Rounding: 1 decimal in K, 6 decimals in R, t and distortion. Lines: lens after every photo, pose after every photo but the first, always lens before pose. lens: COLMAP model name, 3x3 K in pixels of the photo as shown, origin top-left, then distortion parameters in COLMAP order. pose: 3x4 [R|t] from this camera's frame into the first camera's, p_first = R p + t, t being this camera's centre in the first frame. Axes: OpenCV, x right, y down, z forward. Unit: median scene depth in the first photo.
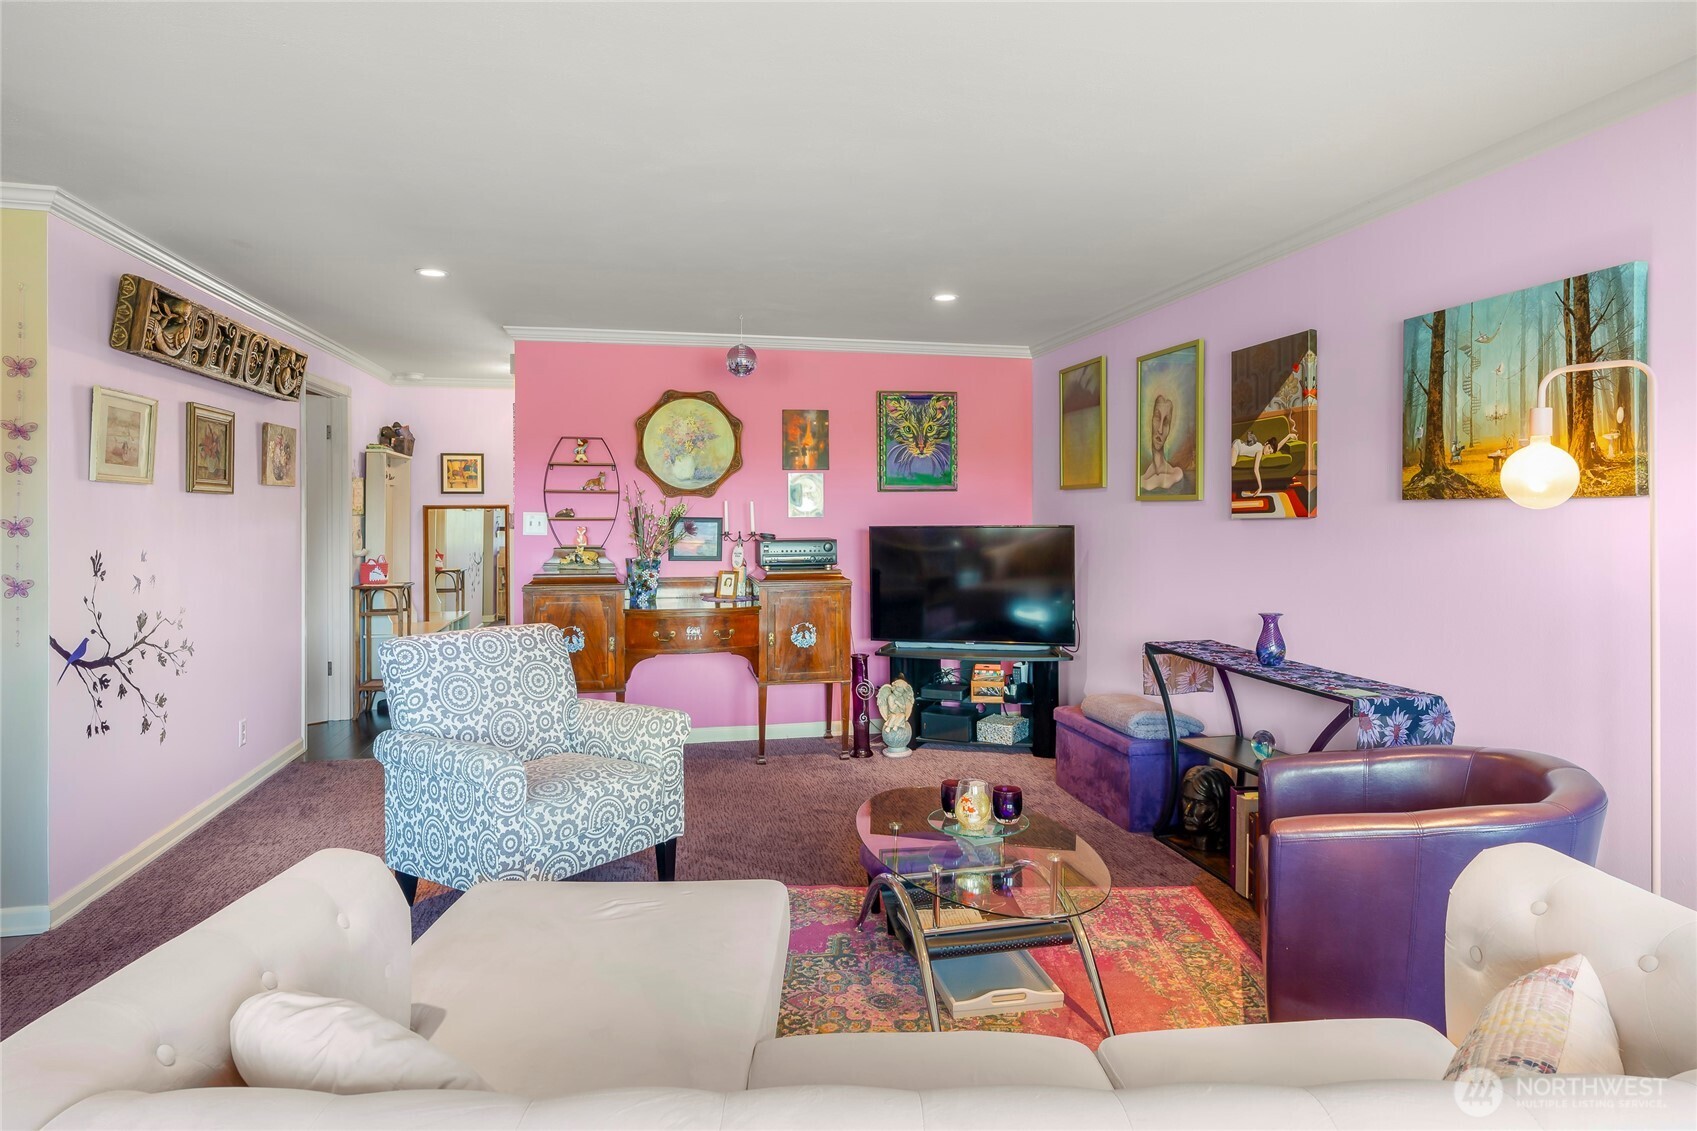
lens RADIAL K [[977.1, 0, 844.9], [0, 977.1, 511.4], [0, 0, 1]] dist [-0.021247, 0.002718]
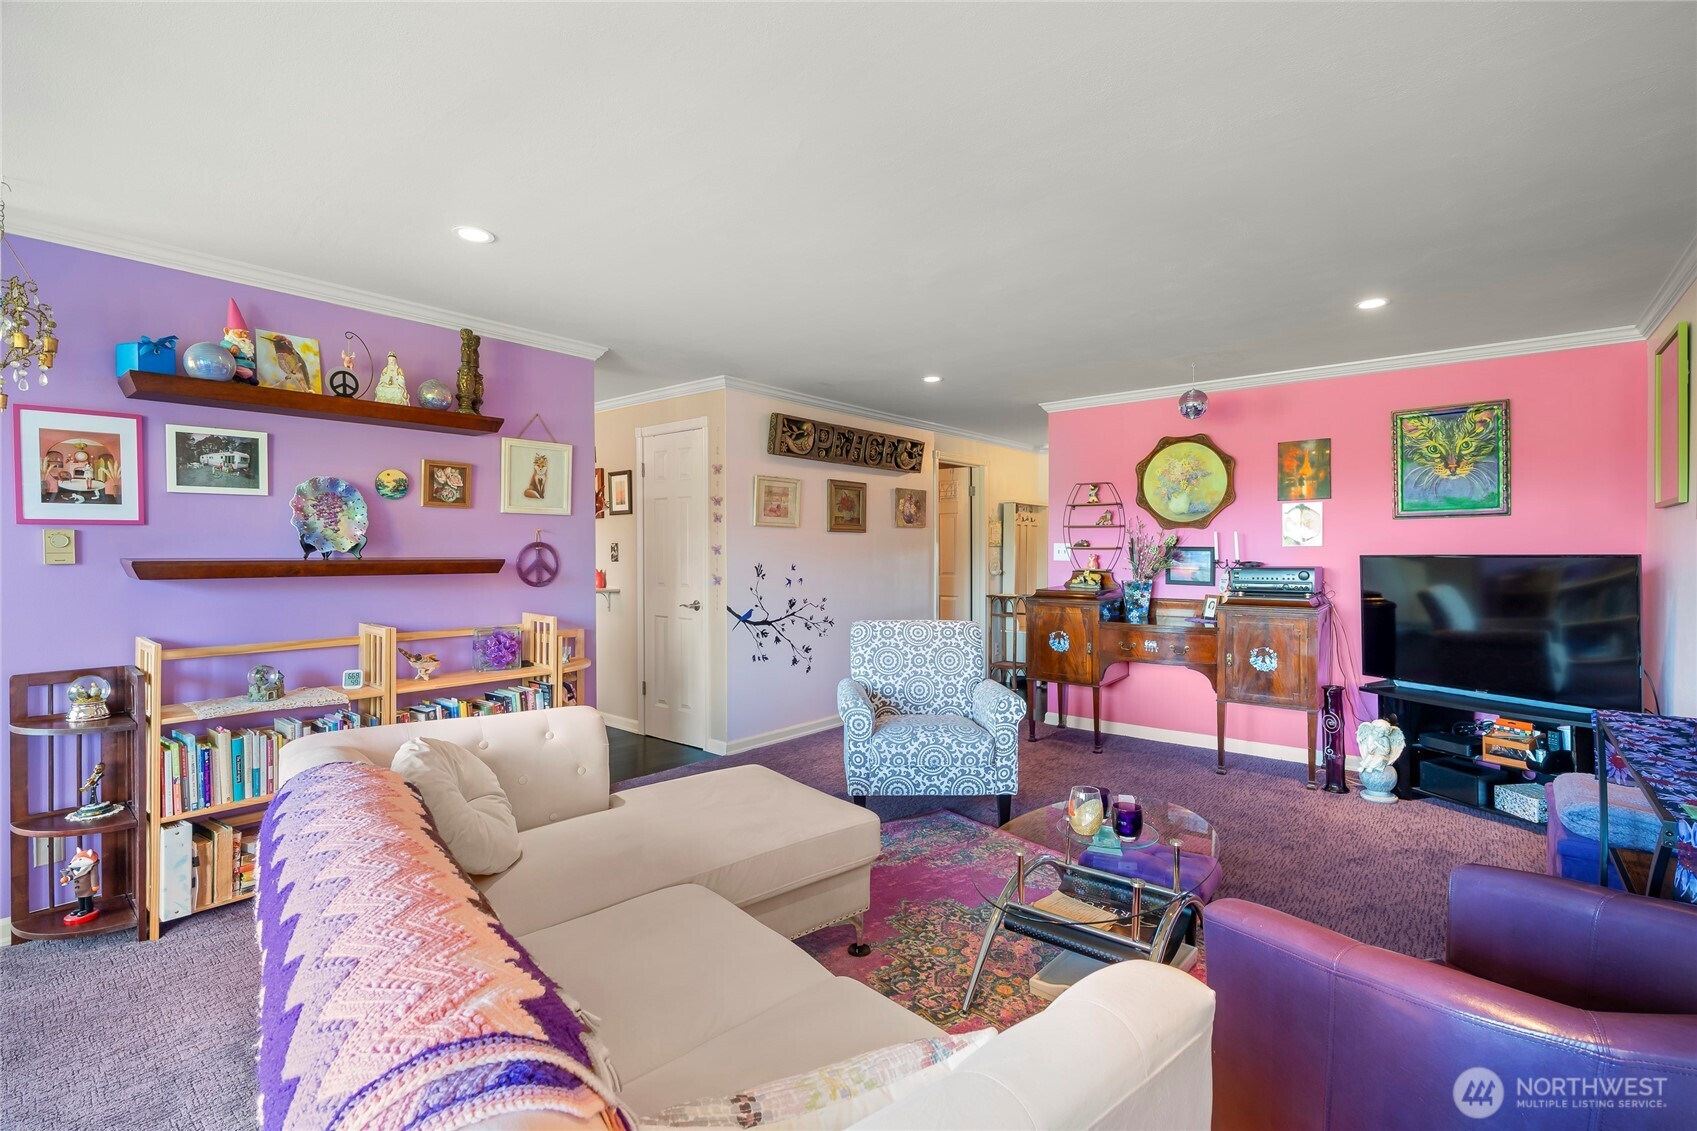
lens RADIAL K [[762.7, 0, 835.4], [0, 762.7, 553.8], [0, 0, 1]] dist [-0.009549, 0.002661]
pose [[0.602816, 0.004177, -0.797869, 0.439635], [0.000936, 0.999982, 0.005943, 0.012598], [0.797879, -0.004329, 0.602802, 0.200606]]
